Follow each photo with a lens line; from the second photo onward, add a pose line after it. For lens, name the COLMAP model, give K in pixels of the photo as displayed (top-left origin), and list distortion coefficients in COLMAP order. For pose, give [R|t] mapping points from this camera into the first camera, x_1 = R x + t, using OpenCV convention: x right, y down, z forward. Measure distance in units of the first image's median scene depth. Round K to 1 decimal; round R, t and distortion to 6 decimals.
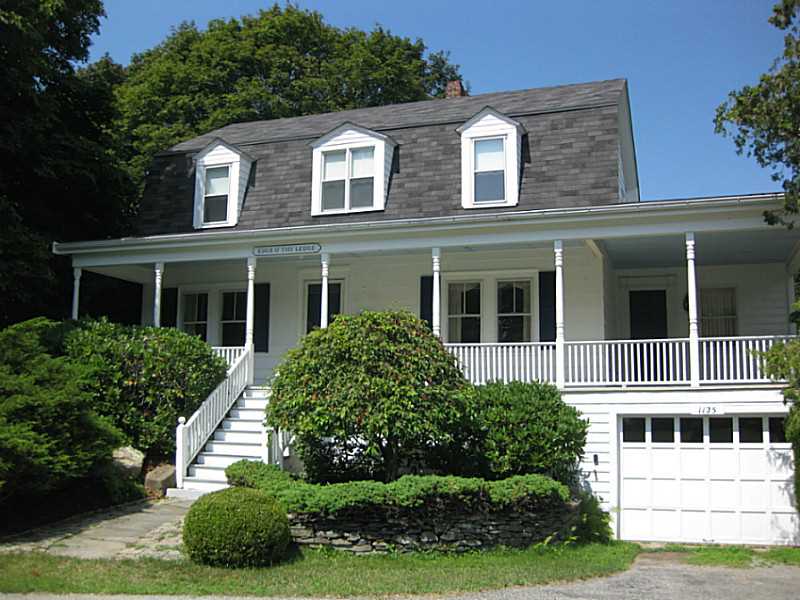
lens RADIAL K [[818.2, 0, 400.0], [0, 818.2, 300.0], [0, 0, 1]] dist [-0.194054, 0.182894]
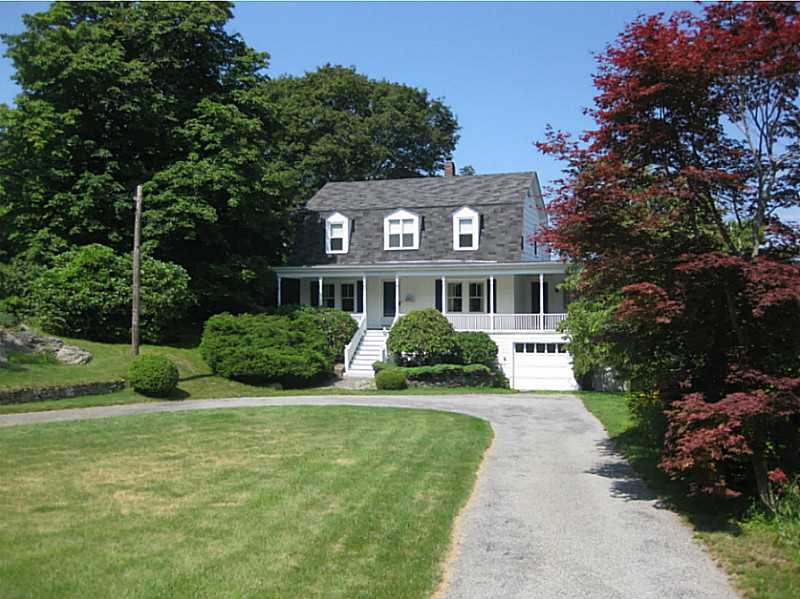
lens RADIAL K [[818.2, 0, 400.0], [0, 818.2, 299.5], [0, 0, 1]] dist [-0.194054, 0.182894]
pose [[0.999848, -0.013651, 0.010842, -0.100906], [0.012283, 0.992996, 0.117504, -0.248274], [-0.012370, -0.117353, 0.993013, -1.285183]]
